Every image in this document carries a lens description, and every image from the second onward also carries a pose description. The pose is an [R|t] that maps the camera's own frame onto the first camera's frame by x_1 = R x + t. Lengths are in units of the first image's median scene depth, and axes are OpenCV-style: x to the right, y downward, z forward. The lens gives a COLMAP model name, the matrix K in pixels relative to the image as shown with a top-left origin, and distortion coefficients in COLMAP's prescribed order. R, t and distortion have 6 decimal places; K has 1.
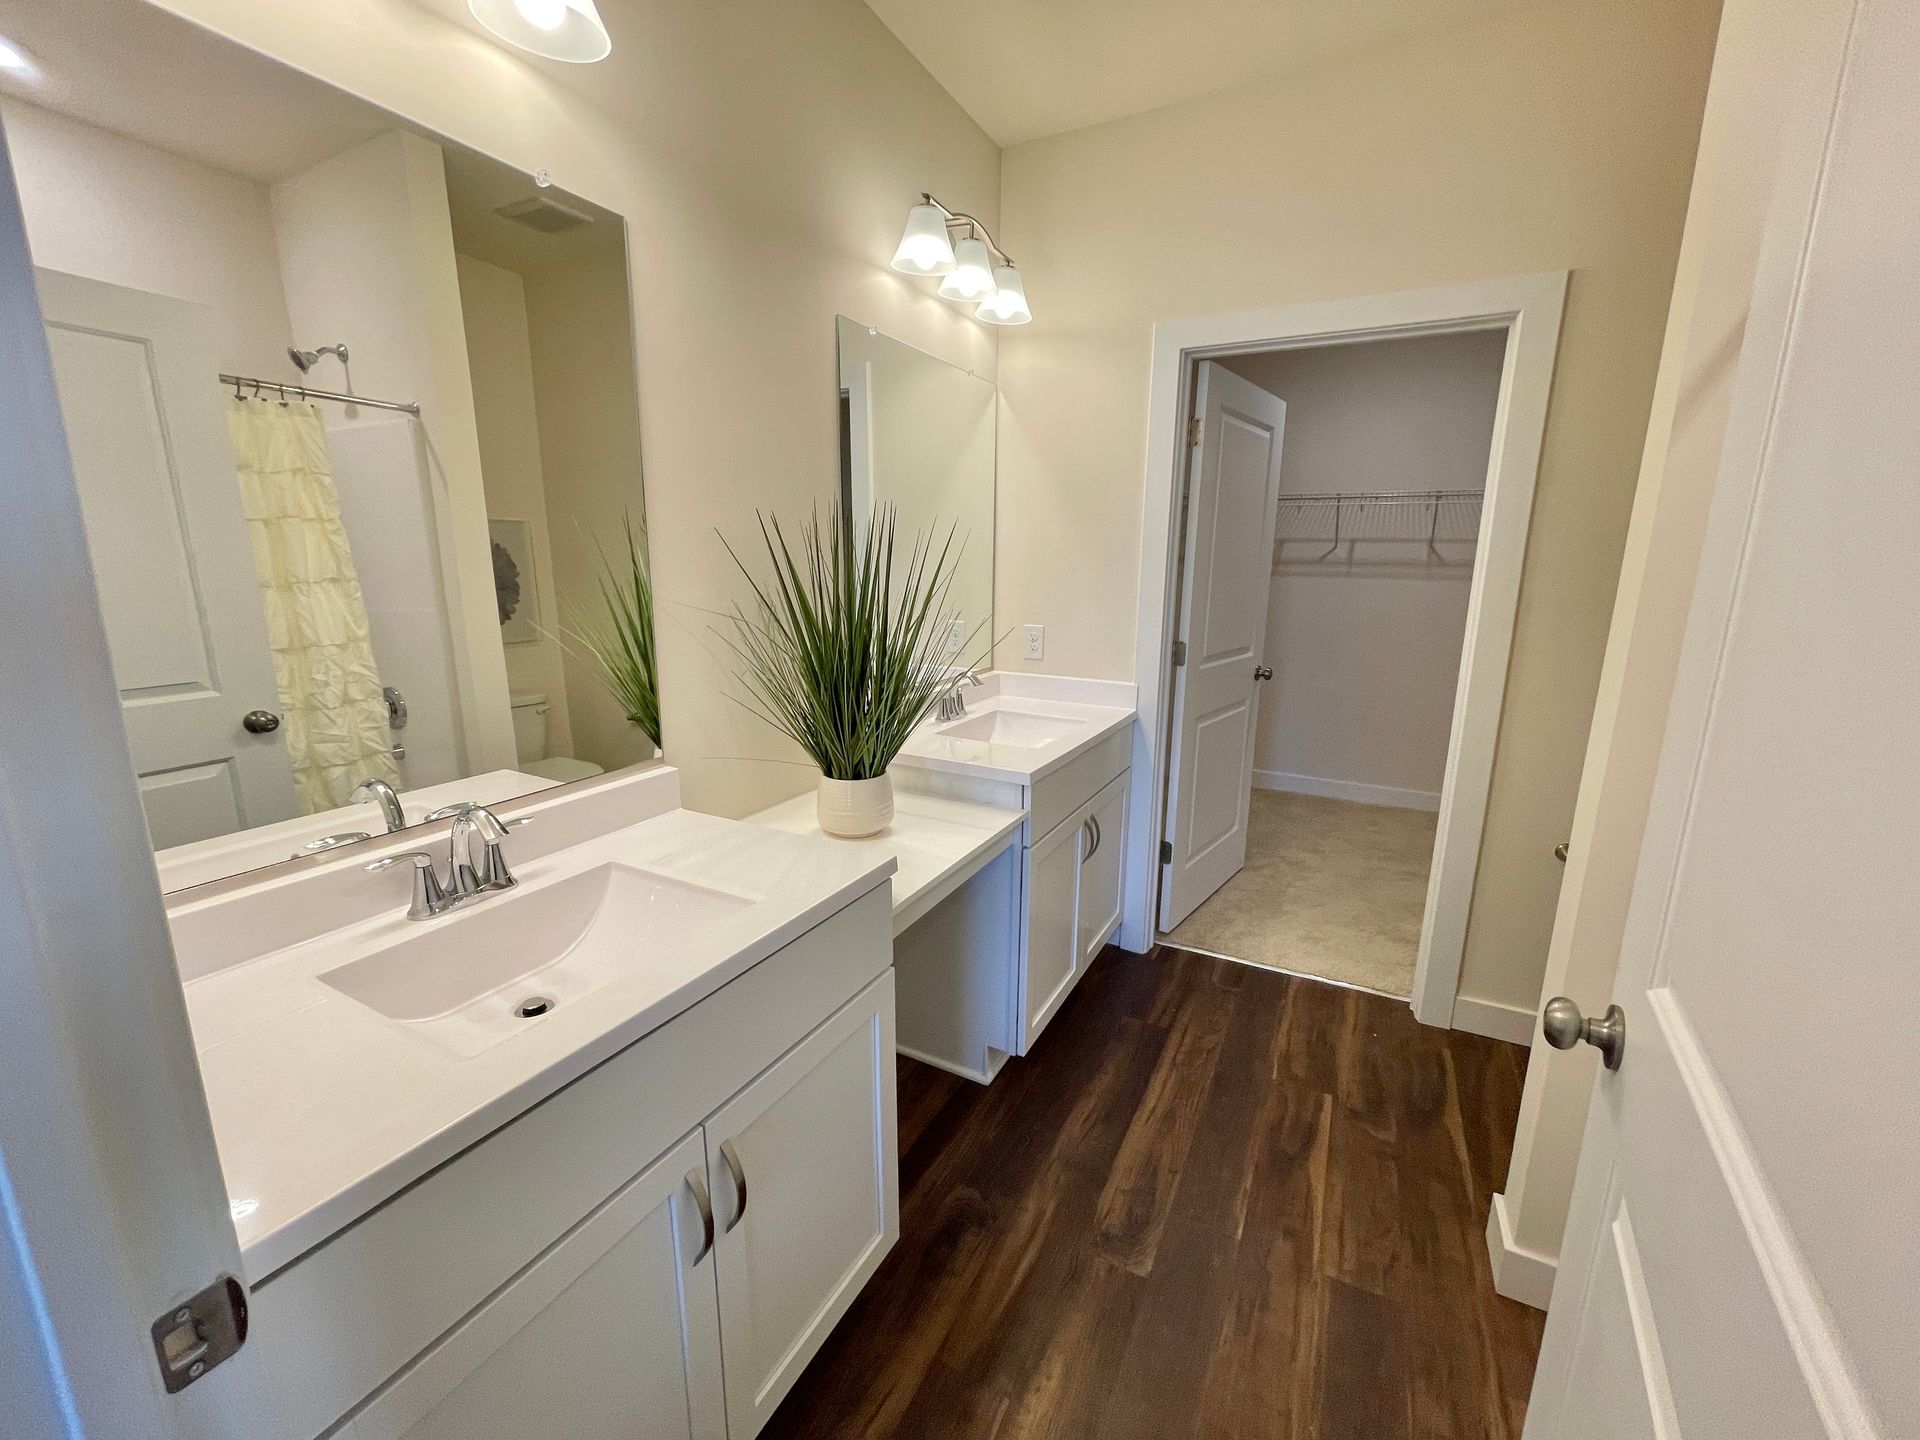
lens RADIAL K [[775.4, 0, 958.9], [0, 775.4, 717.6], [0, 0, 1]] dist [-0.001510, -0.000014]
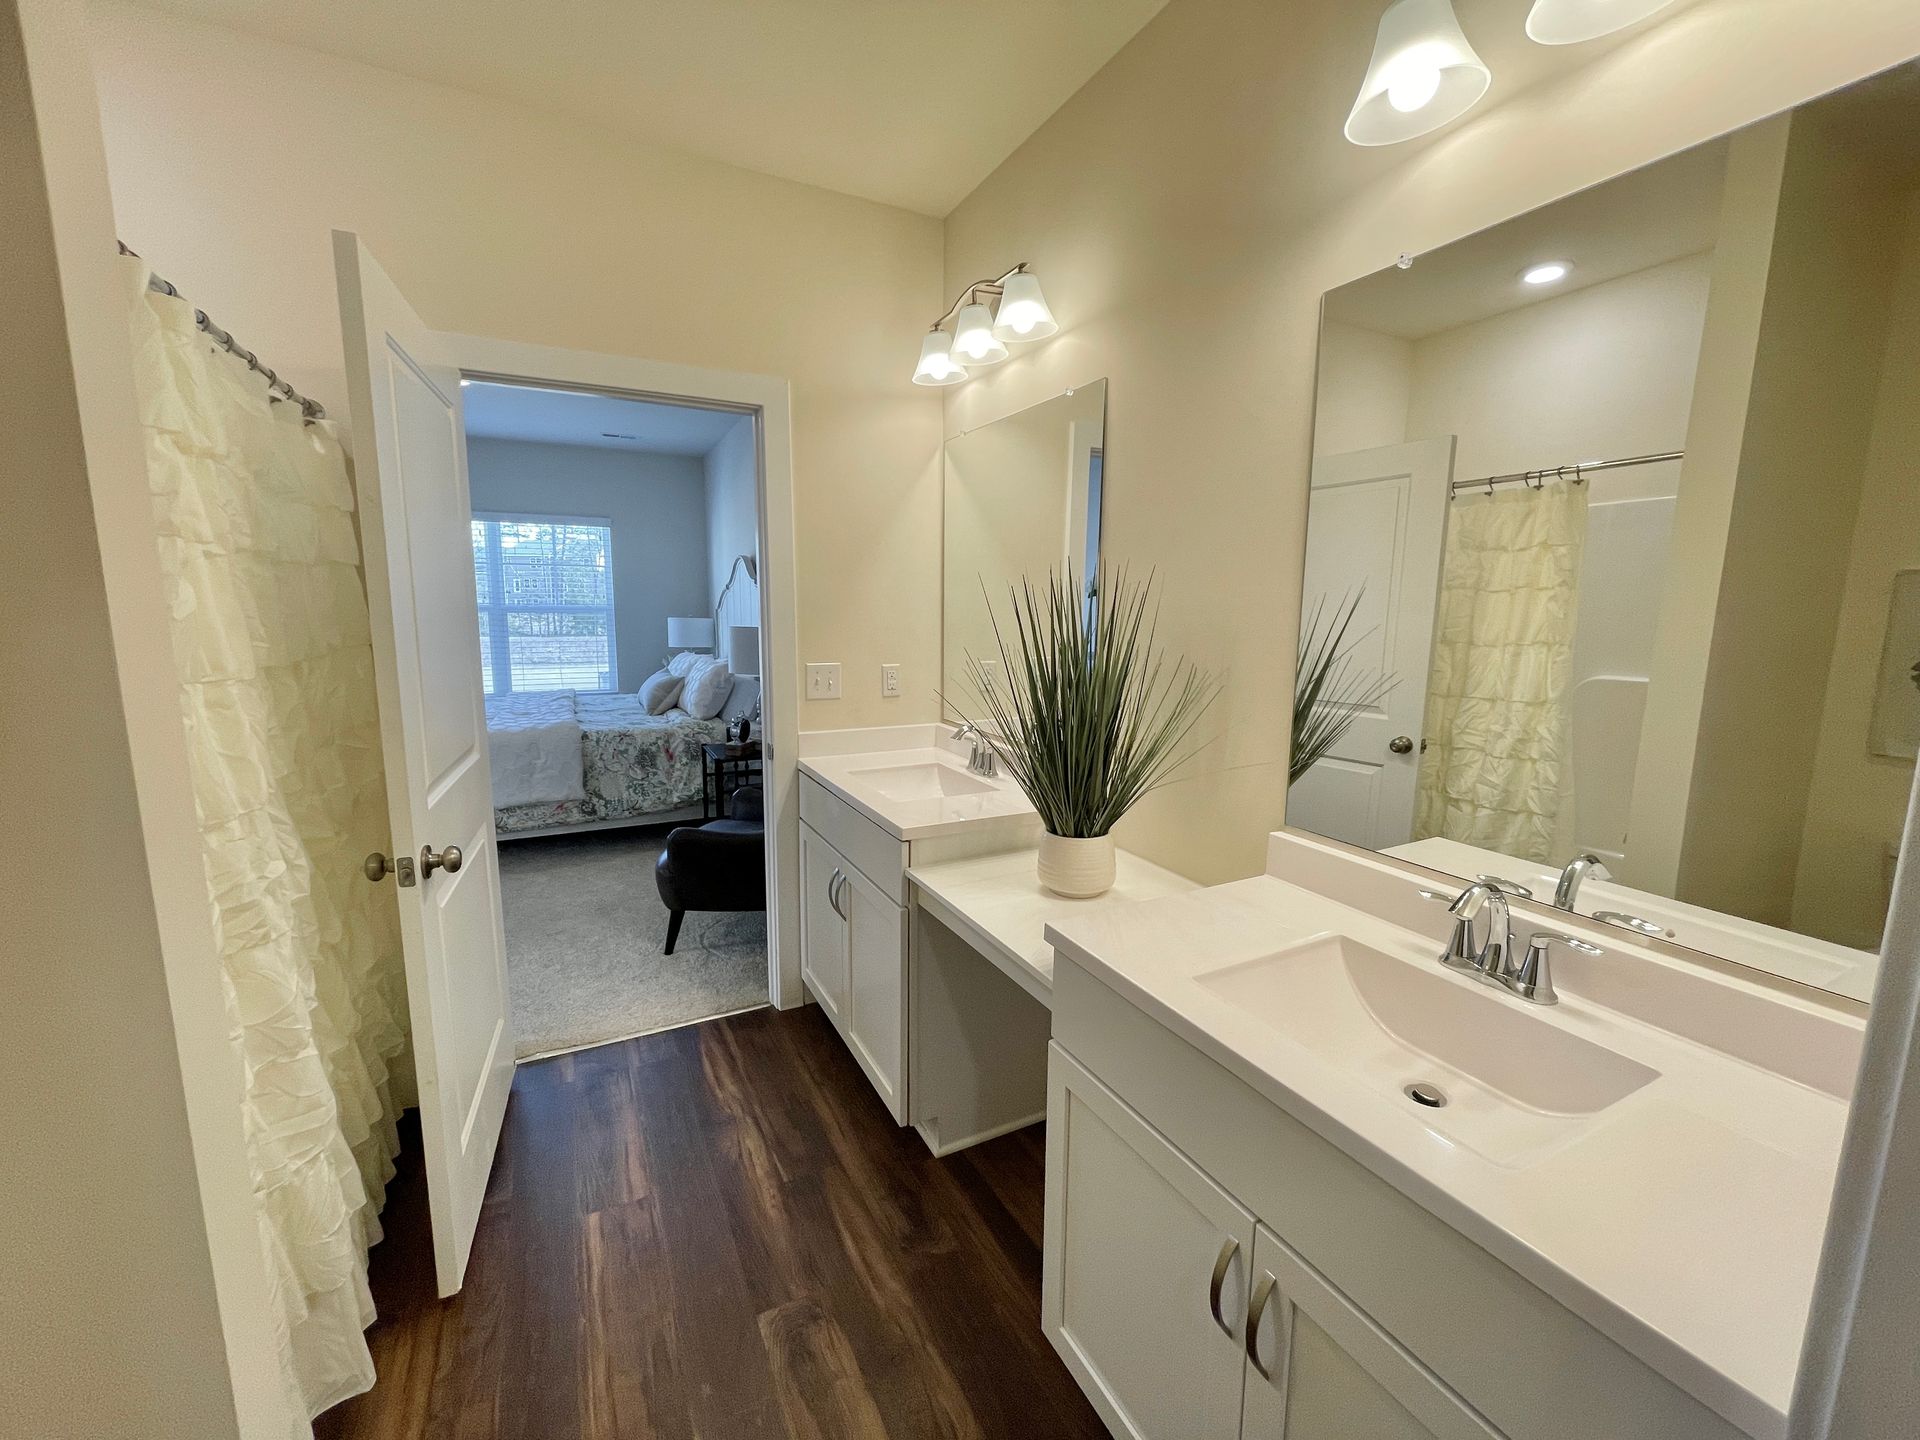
lens RADIAL K [[775.4, 0, 959.3], [0, 775.4, 716.8], [0, 0, 1]] dist [-0.001510, -0.000014]
pose [[-0.558560, 0.105873, -0.822680, 0.754481], [-0.199486, 0.945563, 0.257129, -0.290959], [0.805119, 0.307735, -0.507033, 1.328541]]
